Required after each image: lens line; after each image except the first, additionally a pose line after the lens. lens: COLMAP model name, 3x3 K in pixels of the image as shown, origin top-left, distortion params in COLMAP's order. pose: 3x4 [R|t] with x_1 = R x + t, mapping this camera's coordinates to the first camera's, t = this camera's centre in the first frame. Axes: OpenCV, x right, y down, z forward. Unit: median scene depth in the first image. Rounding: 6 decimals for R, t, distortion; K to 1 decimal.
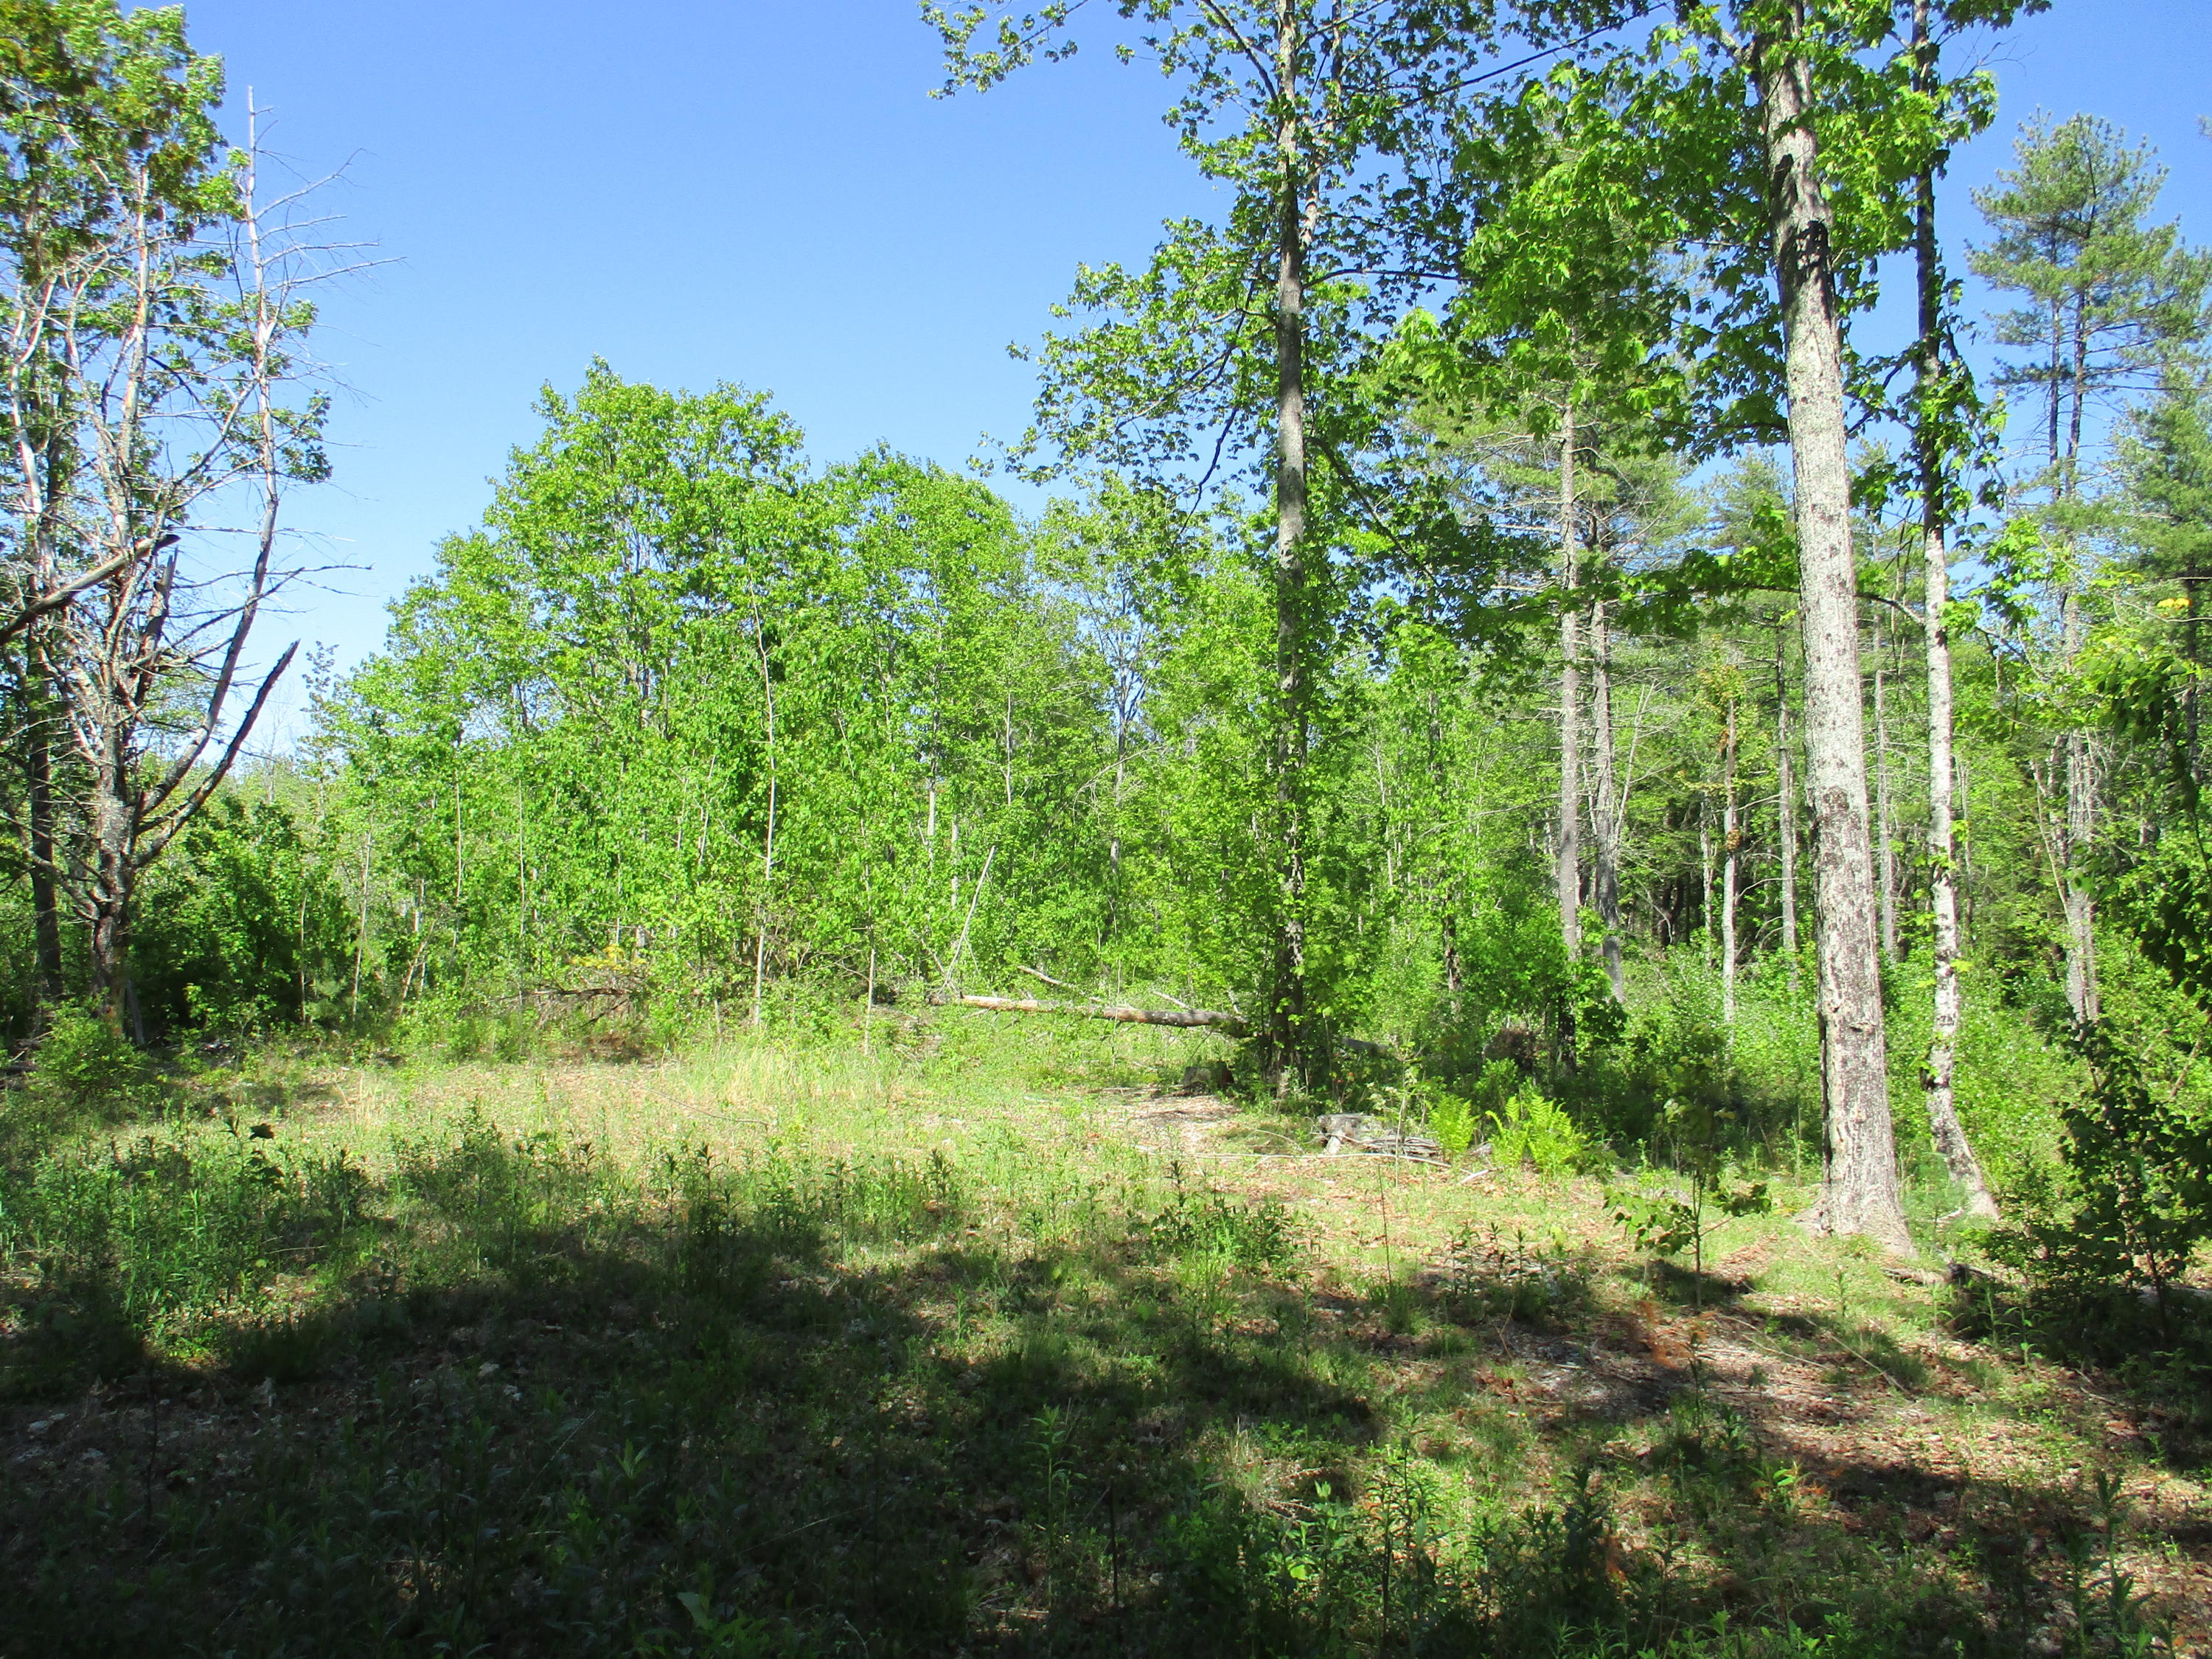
lens RADIAL K [[1882.7, 0, 1091.2], [0, 1882.7, 832.5], [0, 0, 1]] dist [-0.009615, 0.006743]
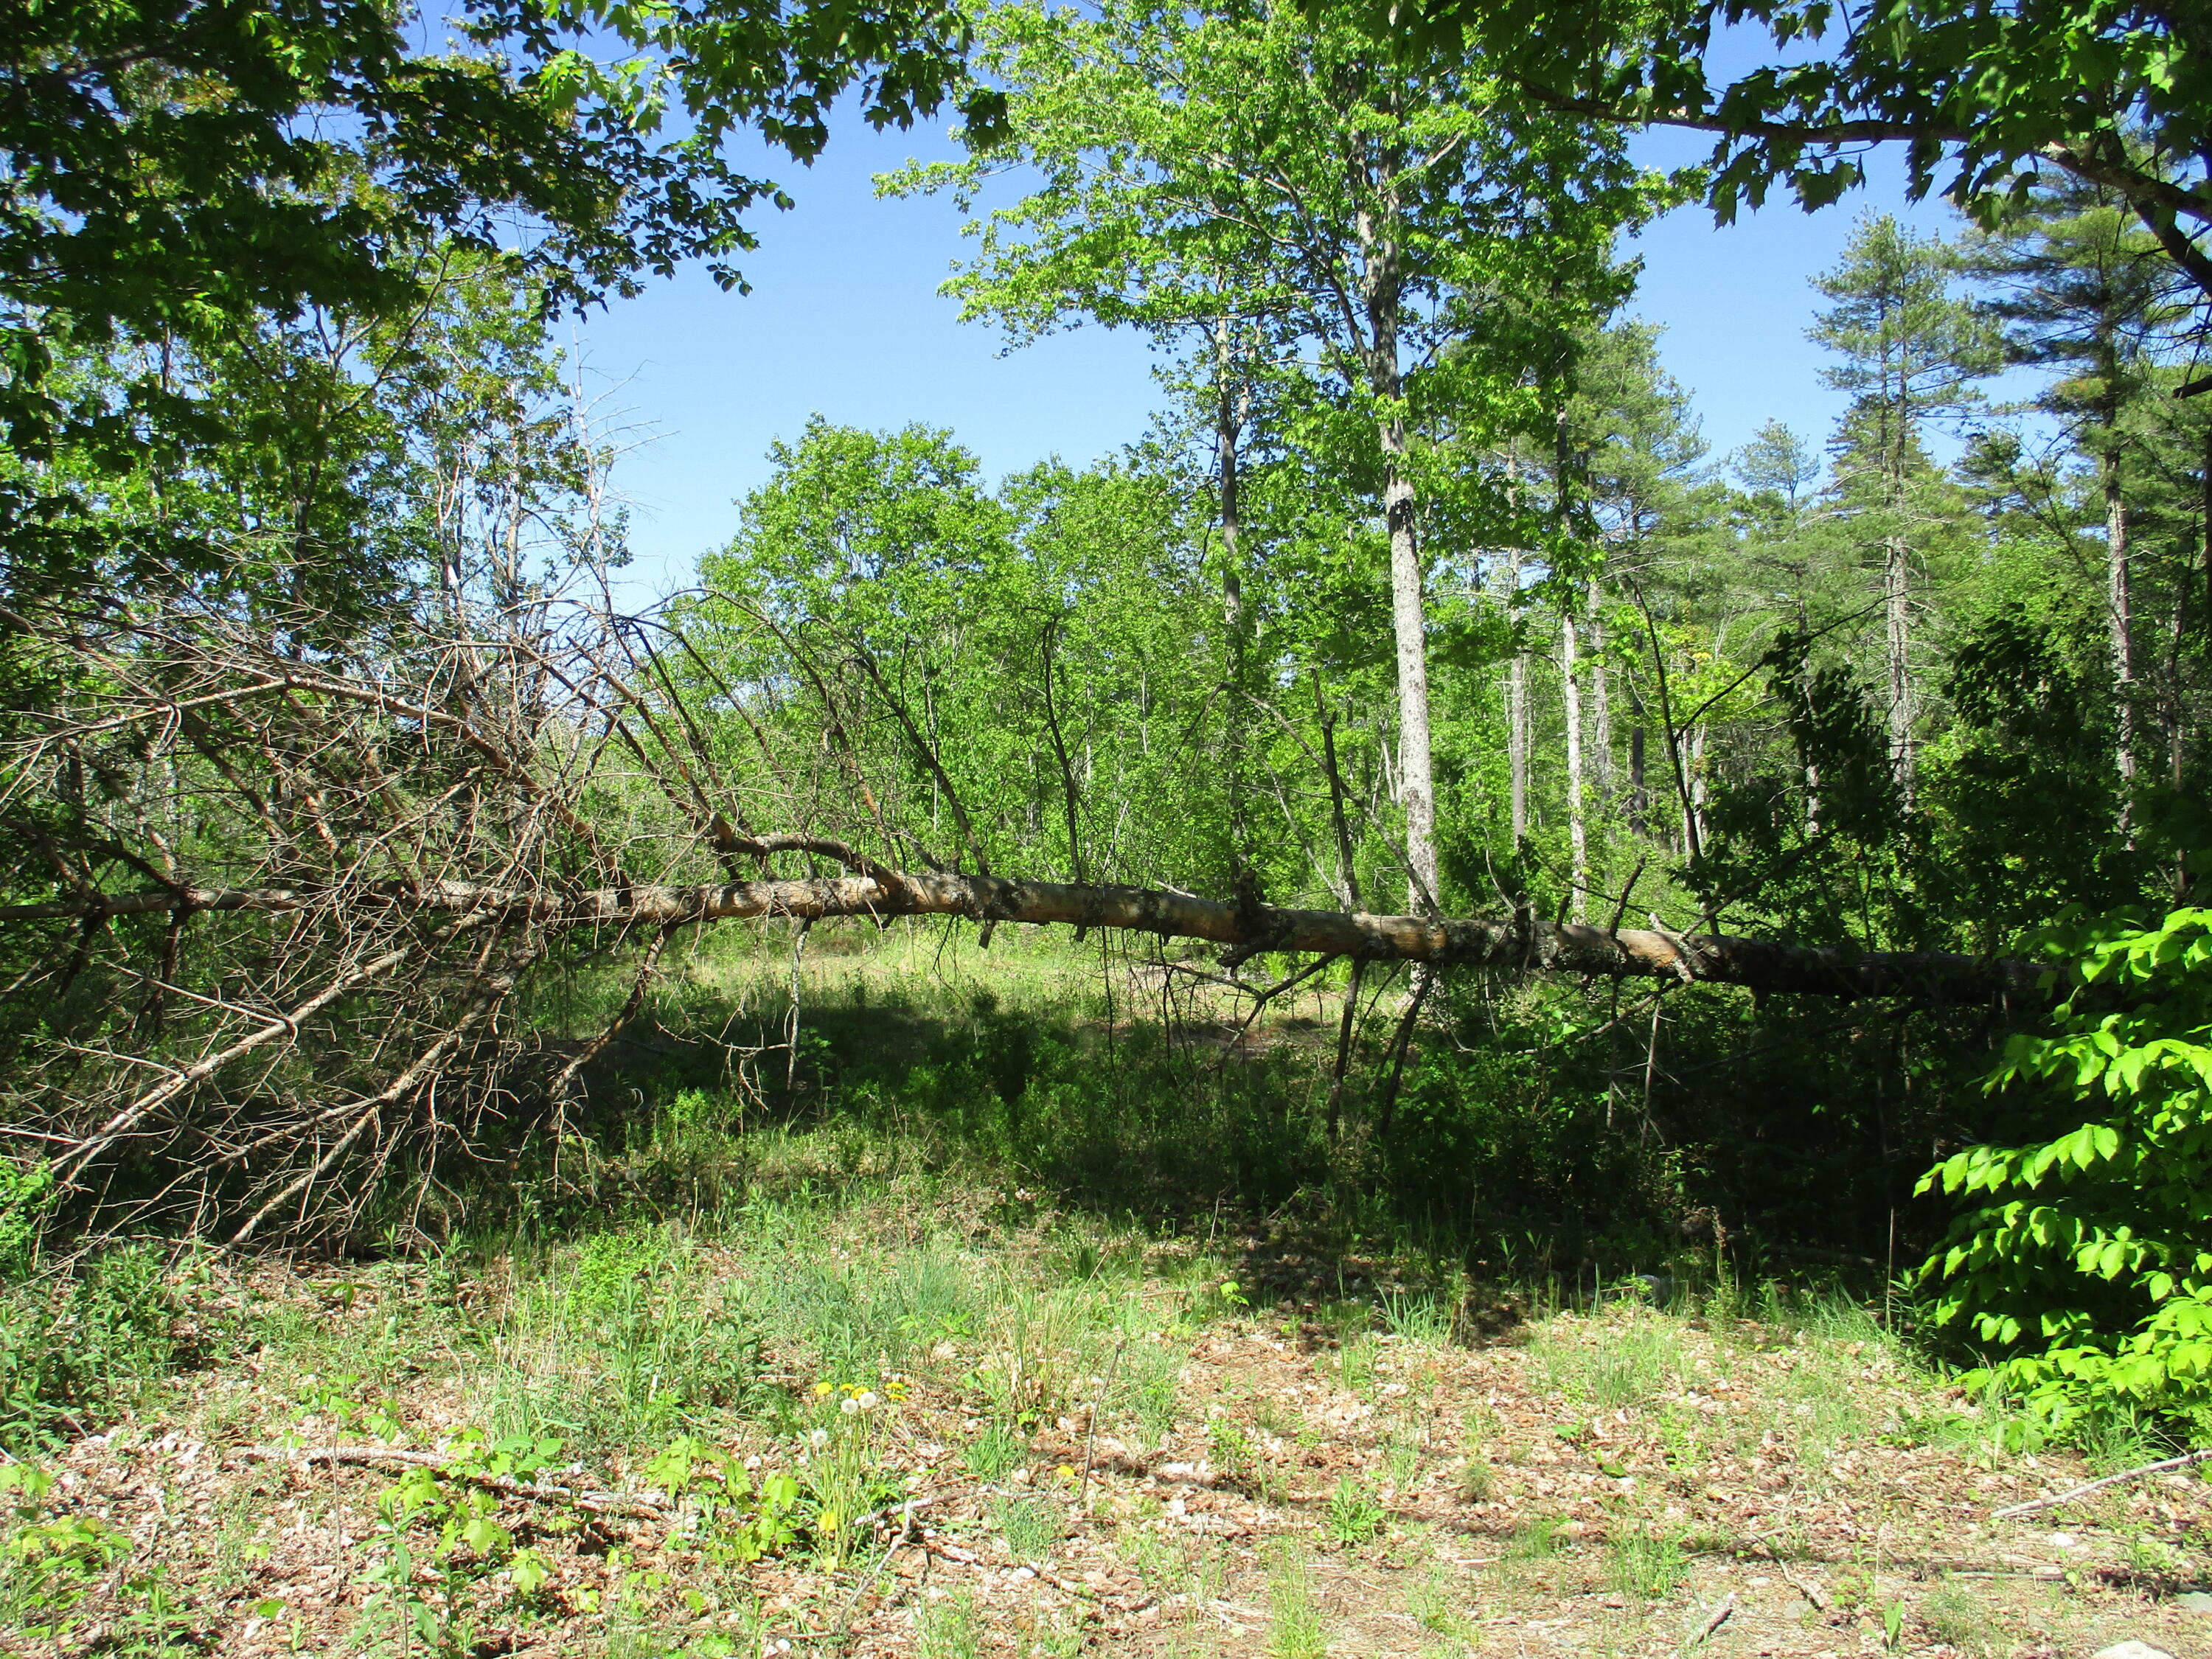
lens RADIAL K [[1931.8, 0, 1106.5], [0, 1931.8, 787.1], [0, 0, 1]] dist [-0.008108, -0.006498]
pose [[0.991441, -0.046404, -0.122027, 0.227497], [0.049065, 0.998617, 0.018893, -0.056339], [0.120982, -0.024719, 0.992347, -0.769586]]
